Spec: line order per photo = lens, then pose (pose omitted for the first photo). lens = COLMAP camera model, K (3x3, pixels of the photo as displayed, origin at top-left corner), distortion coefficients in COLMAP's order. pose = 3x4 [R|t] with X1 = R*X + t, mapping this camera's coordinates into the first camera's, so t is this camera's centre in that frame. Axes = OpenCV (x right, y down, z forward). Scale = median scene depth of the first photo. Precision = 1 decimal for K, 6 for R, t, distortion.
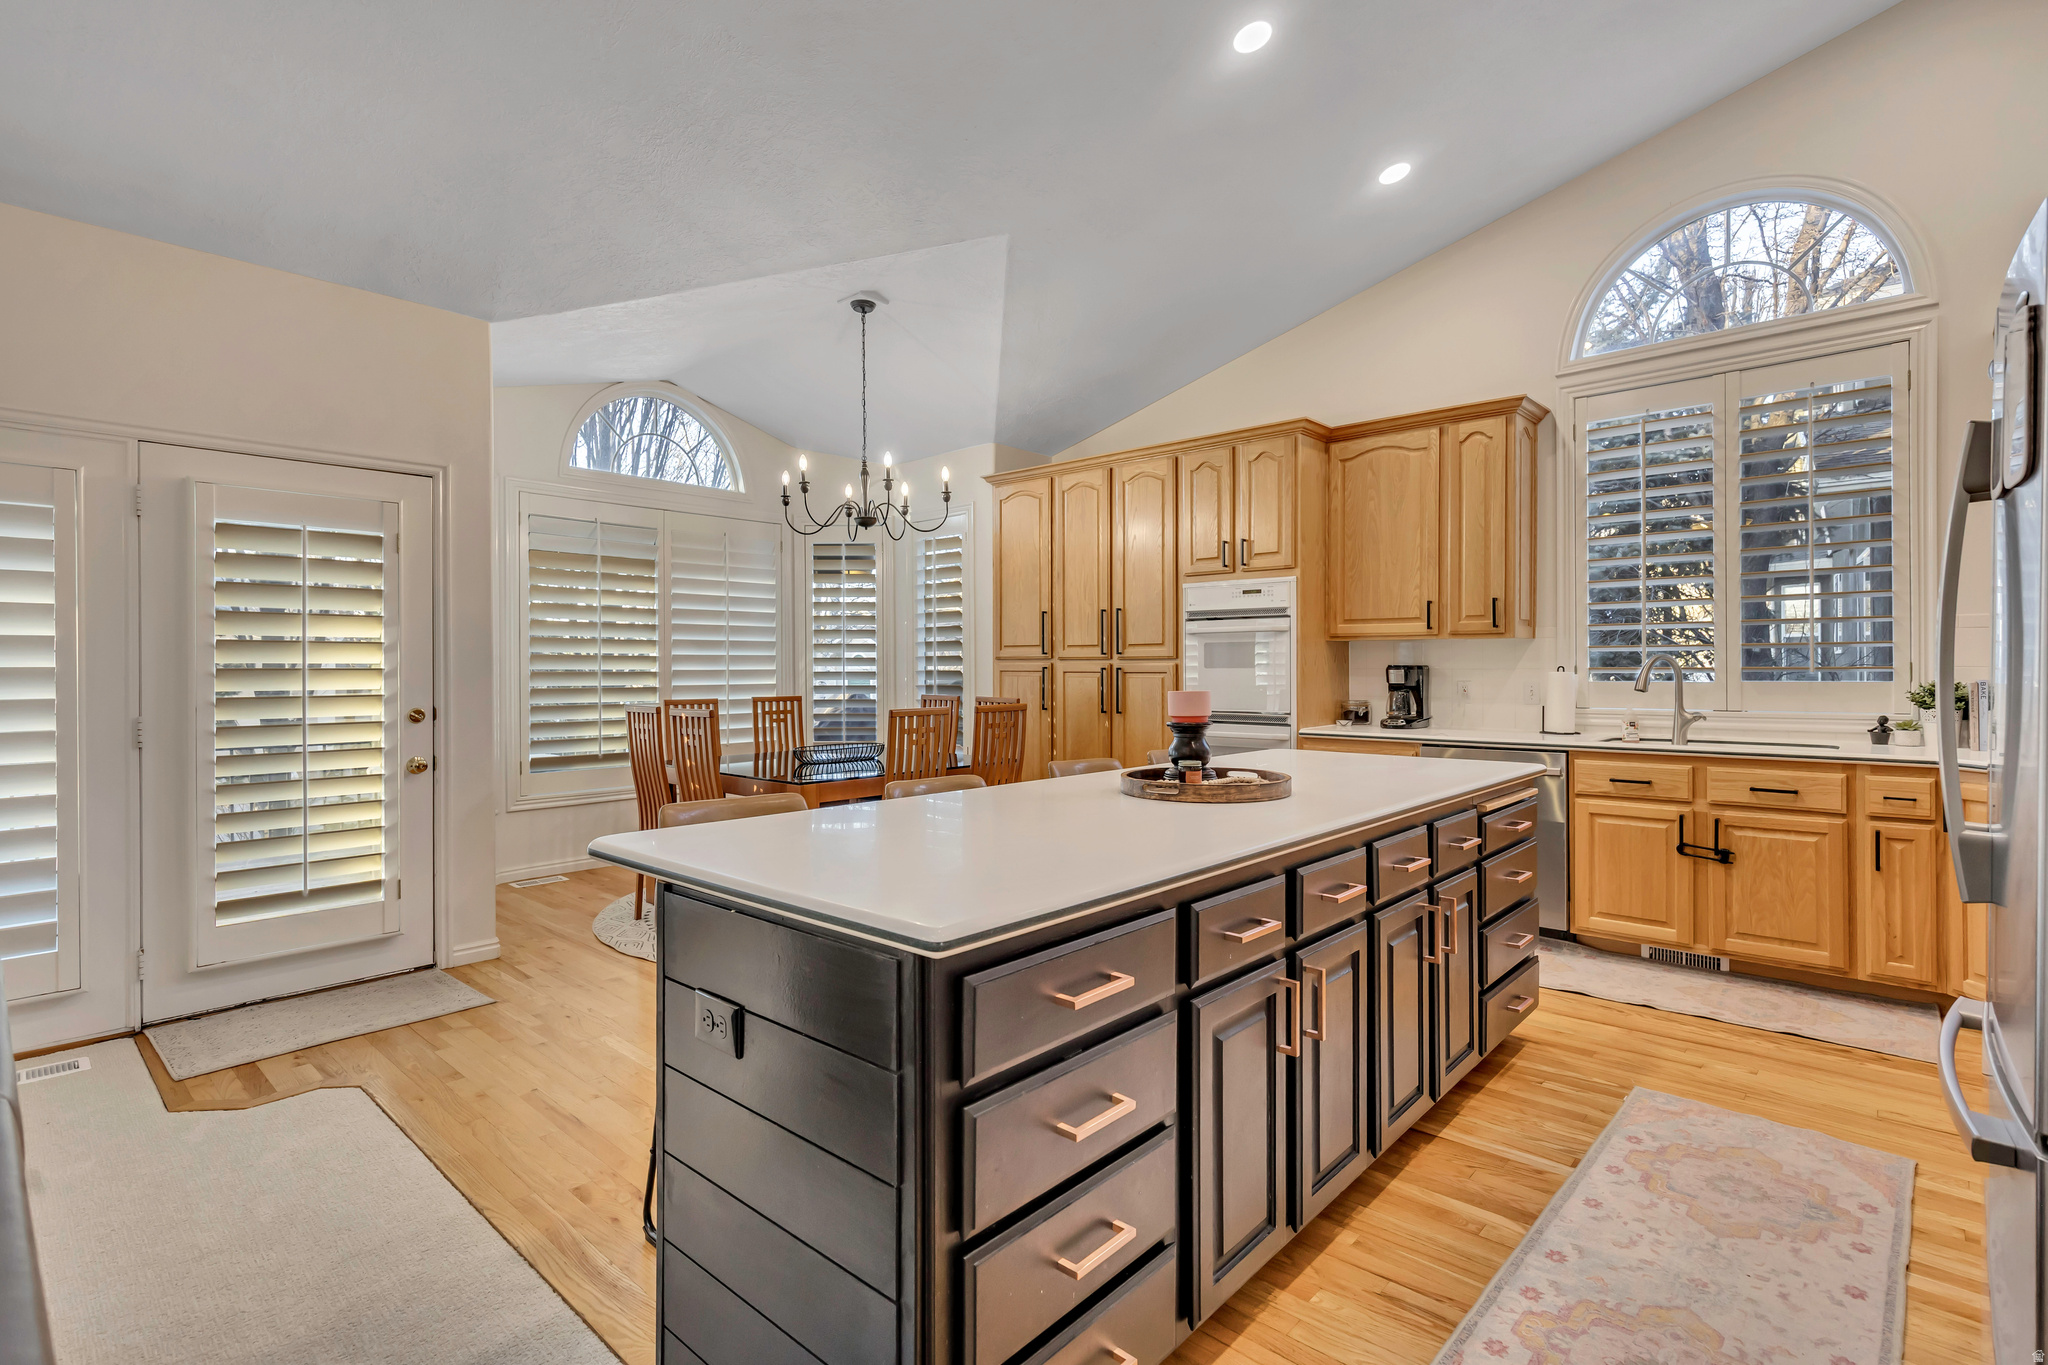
lens RADIAL K [[984.1, 0, 1009.9], [0, 984.1, 673.2], [0, 0, 1]] dist [0.003887, 0.000443]
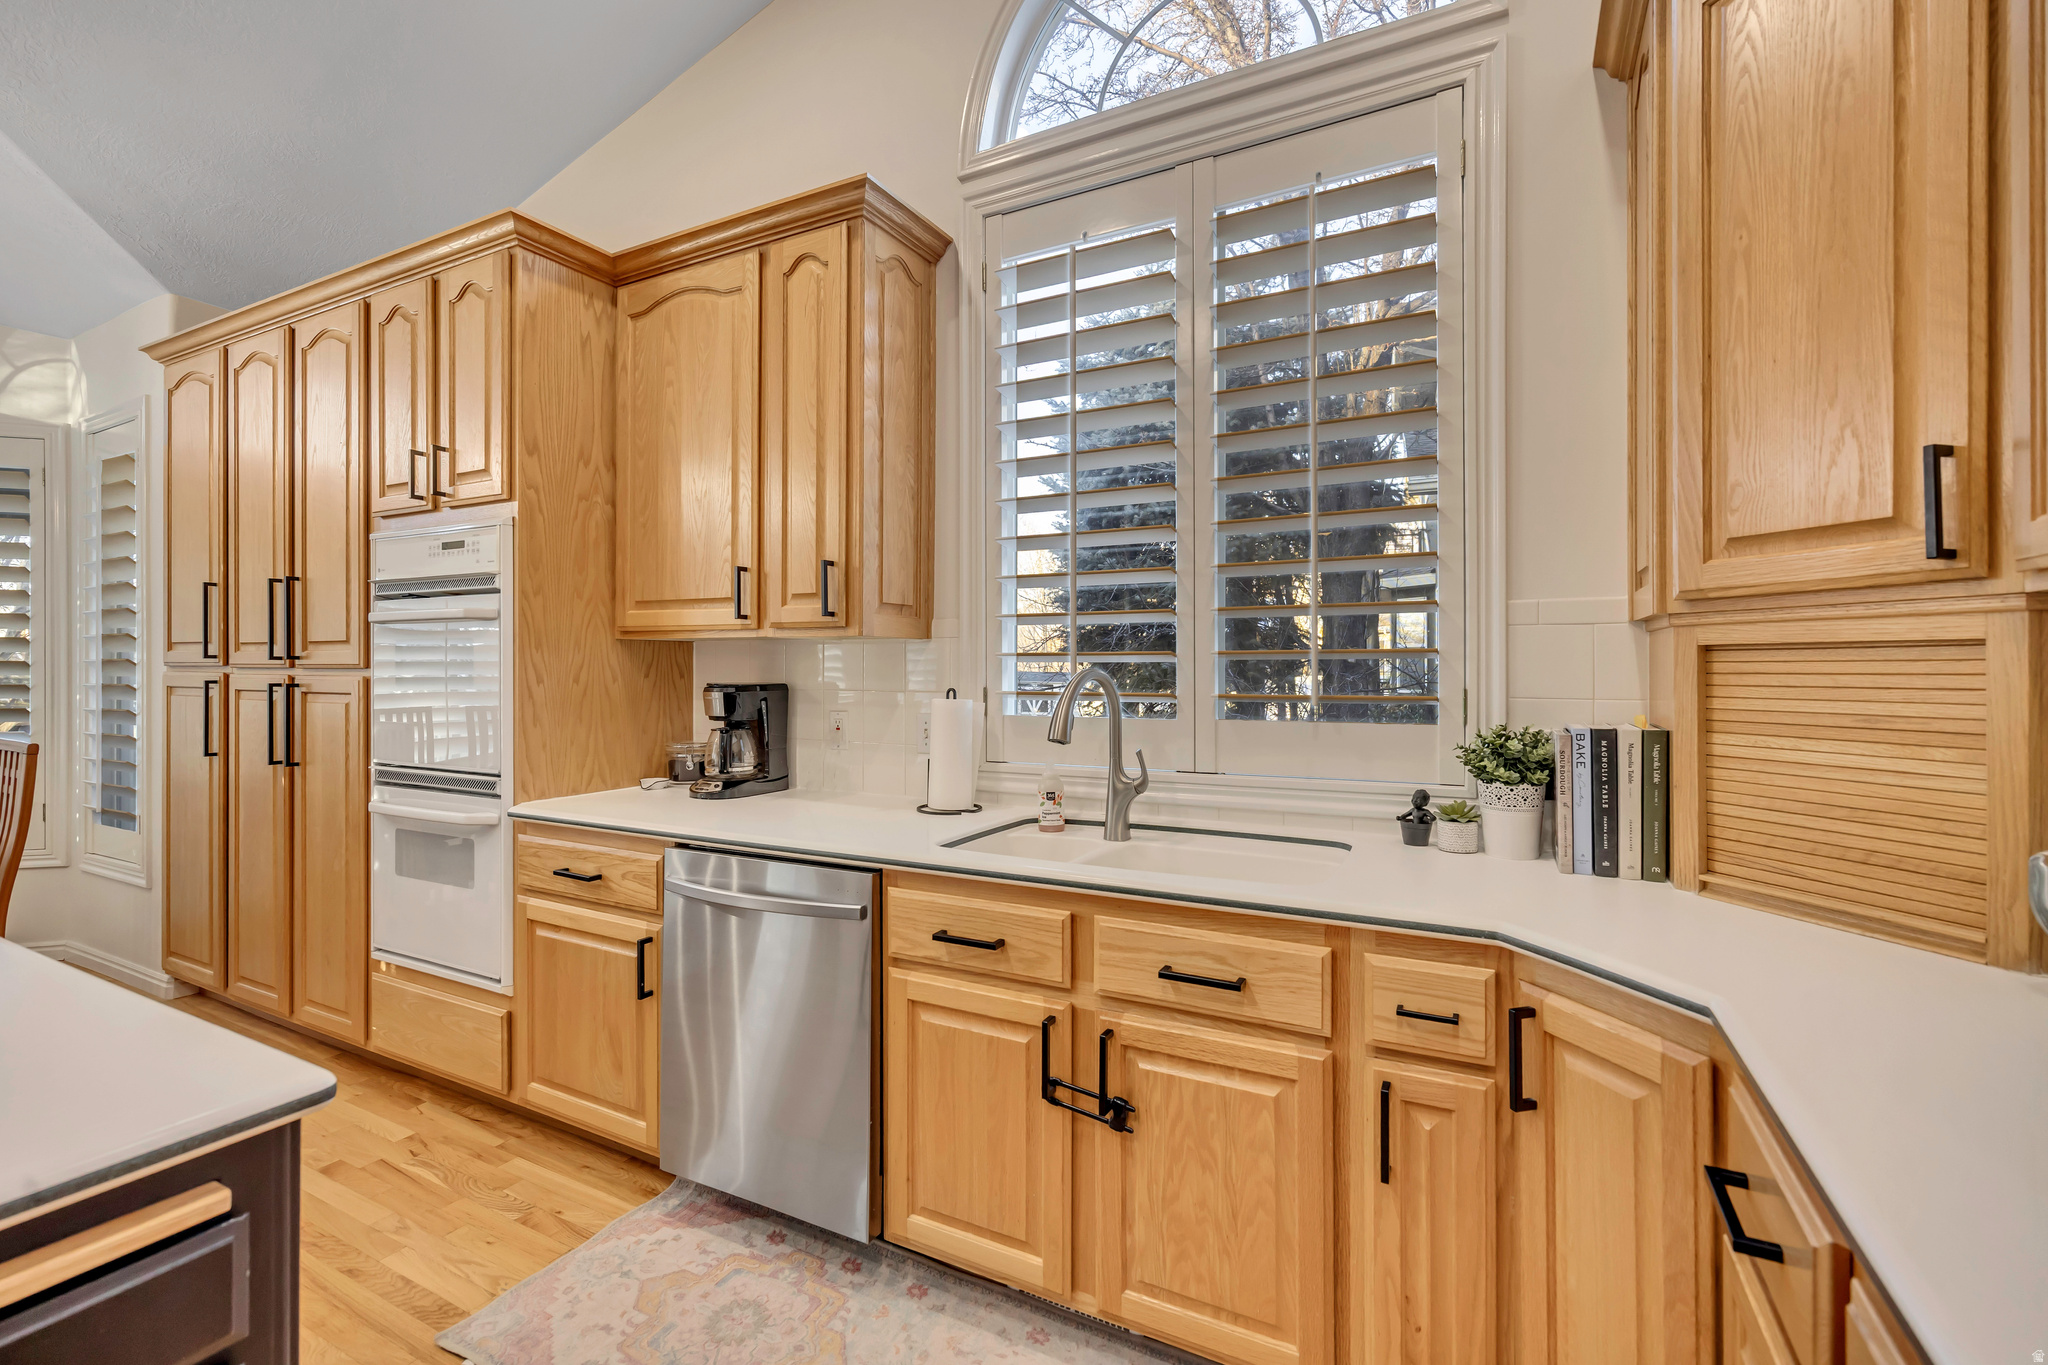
lens RADIAL K [[895.9, 0, 1035.5], [0, 895.9, 676.9], [0, 0, 1]] dist [-0.004740, 0.000168]
pose [[0.965892, 0.007011, 0.258852, 0.503581], [-0.006053, 0.999972, -0.004496, -0.012638], [-0.258876, 0.002776, 0.965907, 0.530583]]
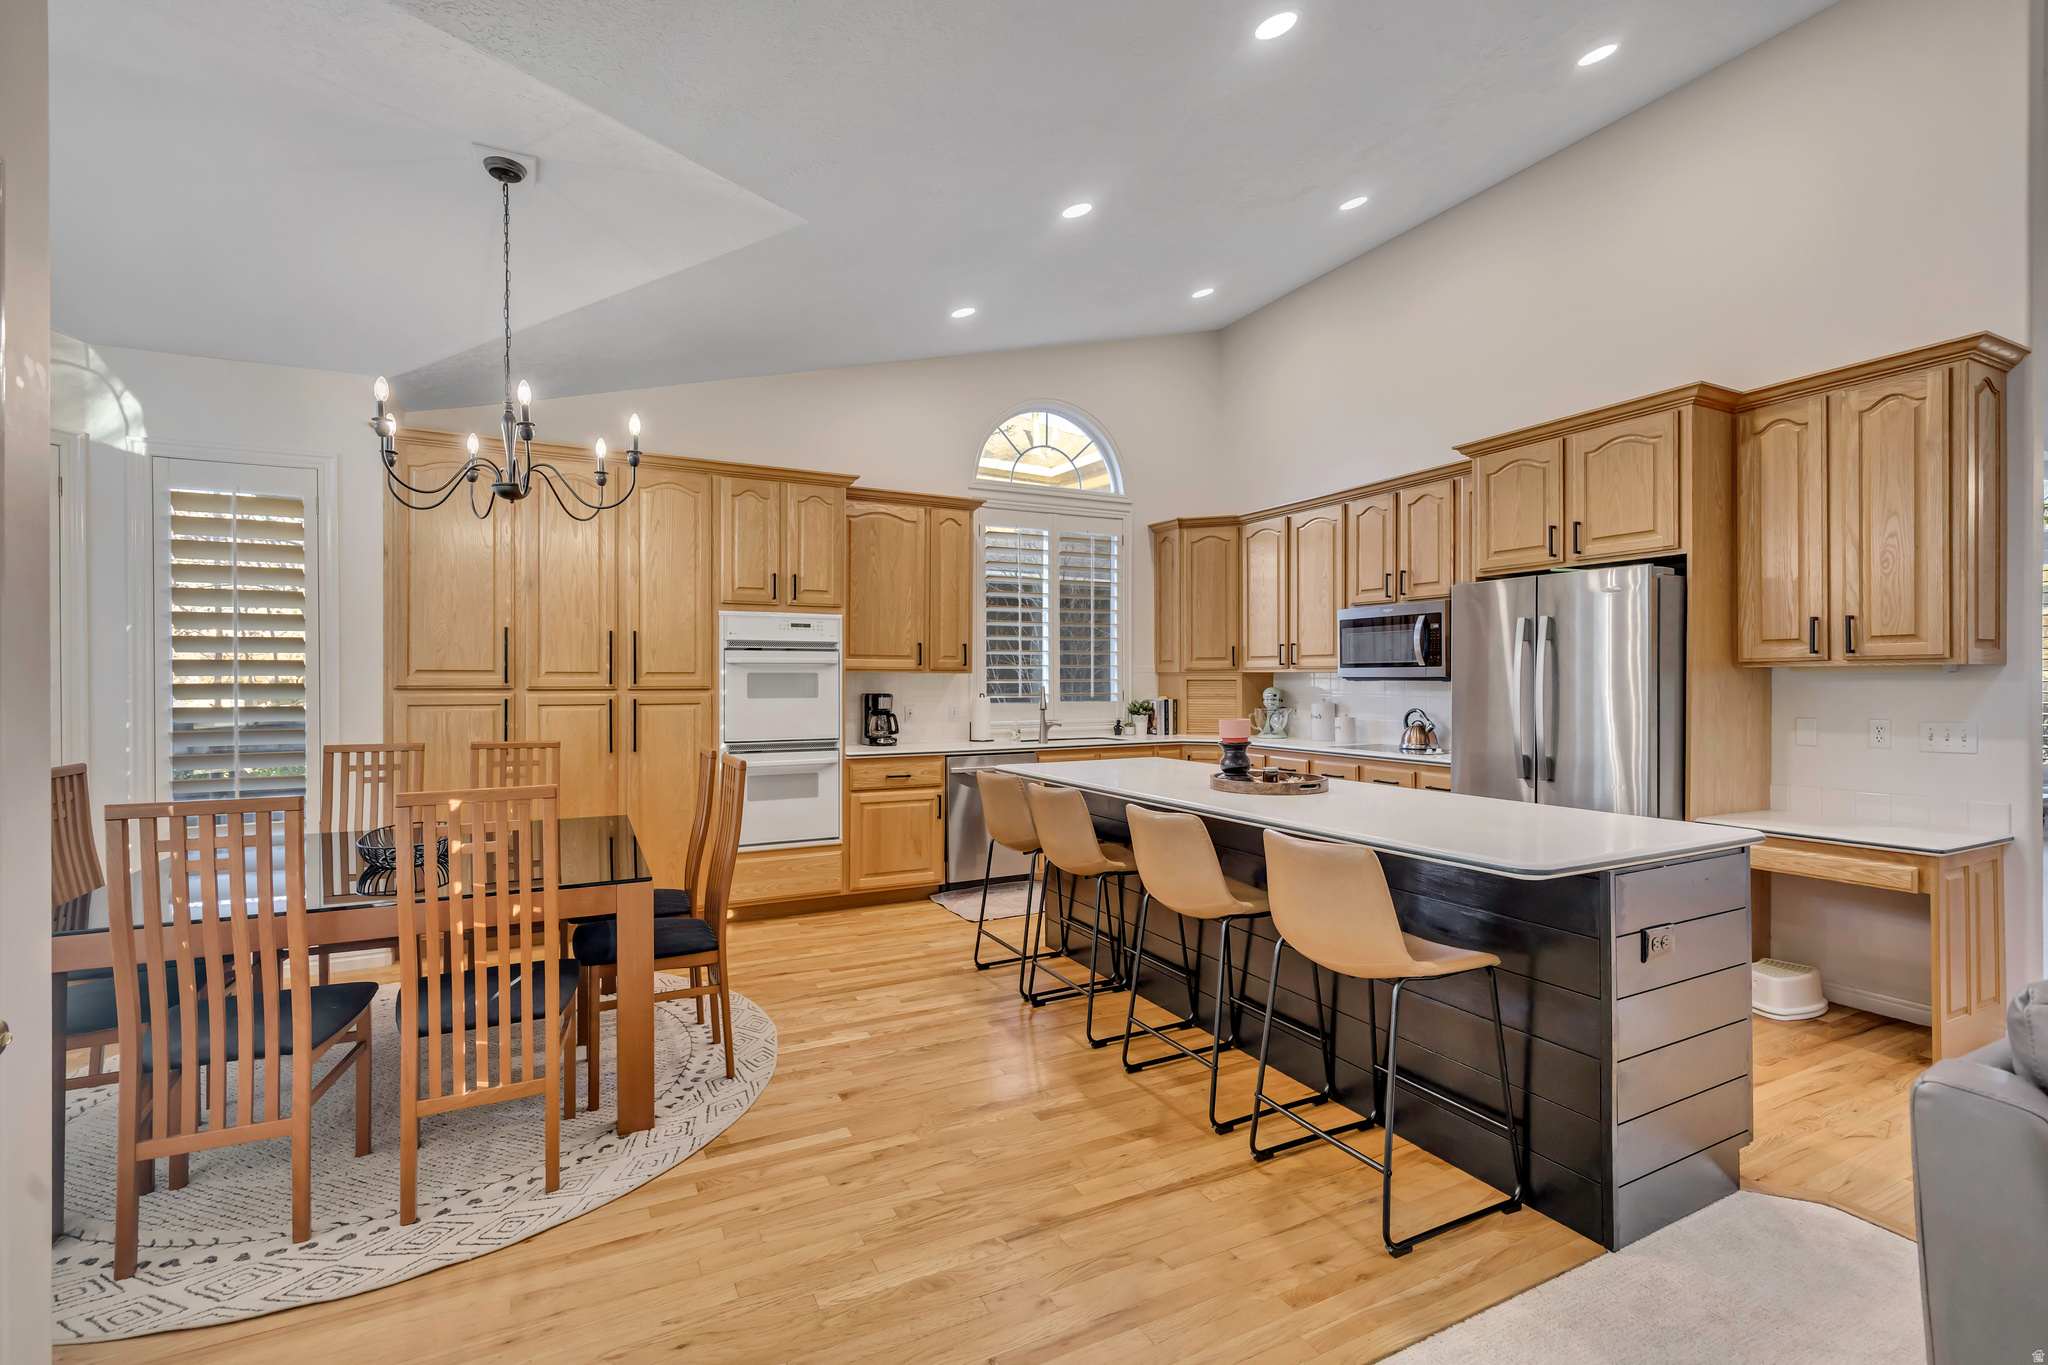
lens RADIAL K [[895.9, 0, 1022.8], [0, 895.9, 677.2], [0, 0, 1]] dist [-0.004740, 0.000168]
pose [[0.349866, 0.005586, 0.936783, -0.672197], [0.005940, 0.999949, -0.008181, -0.021267], [-0.936781, 0.008427, 0.349815, 0.521461]]
